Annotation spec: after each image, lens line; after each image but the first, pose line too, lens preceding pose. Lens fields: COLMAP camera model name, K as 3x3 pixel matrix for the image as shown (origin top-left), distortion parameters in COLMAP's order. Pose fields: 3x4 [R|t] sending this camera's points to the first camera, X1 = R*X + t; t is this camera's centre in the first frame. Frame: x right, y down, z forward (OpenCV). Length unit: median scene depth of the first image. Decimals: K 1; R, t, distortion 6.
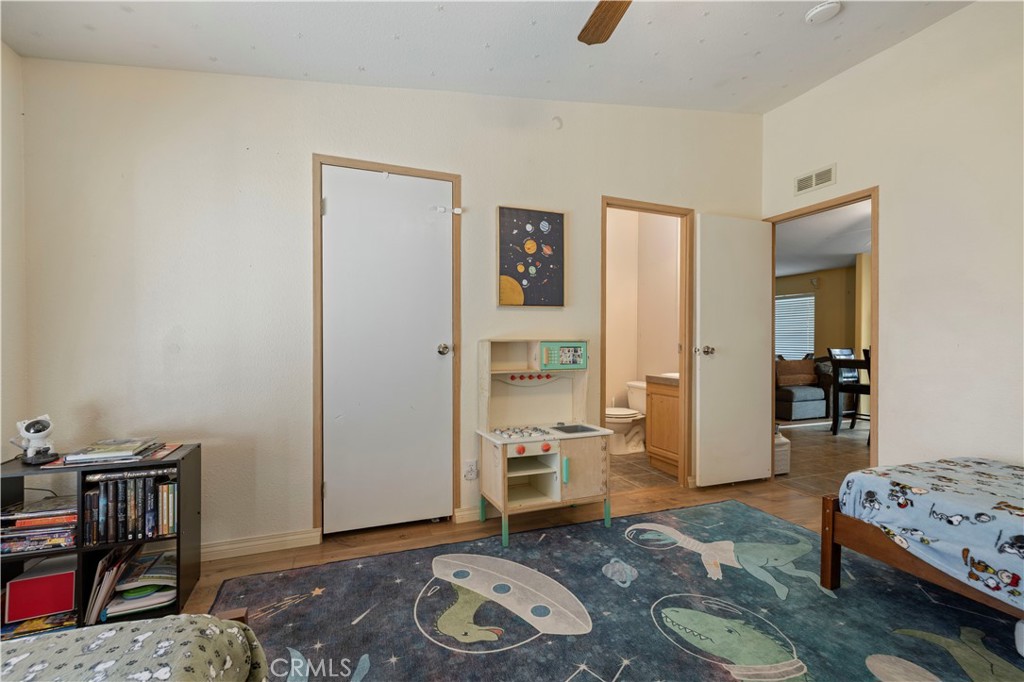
lens RADIAL K [[433.5, 0, 513.5], [0, 433.5, 342.8], [0, 0, 1]] dist [0.004648, 0.000298]
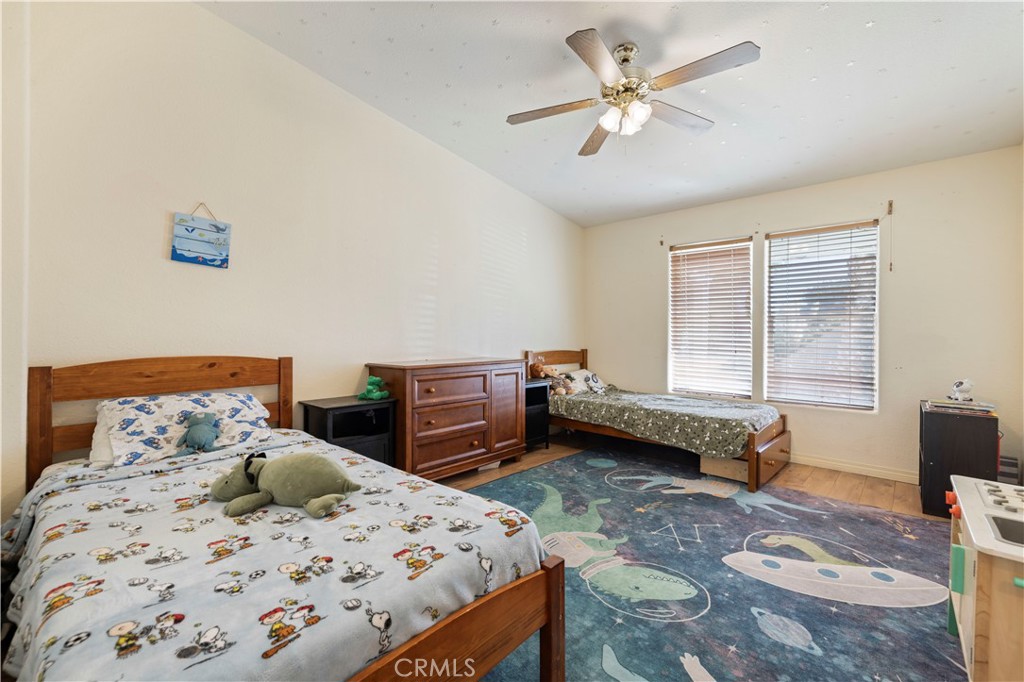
lens RADIAL K [[433.5, 0, 511.1], [0, 433.5, 338.1], [0, 0, 1]] dist [0.004648, 0.000298]
pose [[-0.900275, -0.007872, -0.435250, 1.191007], [-0.013165, 0.999872, 0.009146, 0.013644], [0.435122, 0.013964, -0.900263, 1.725801]]
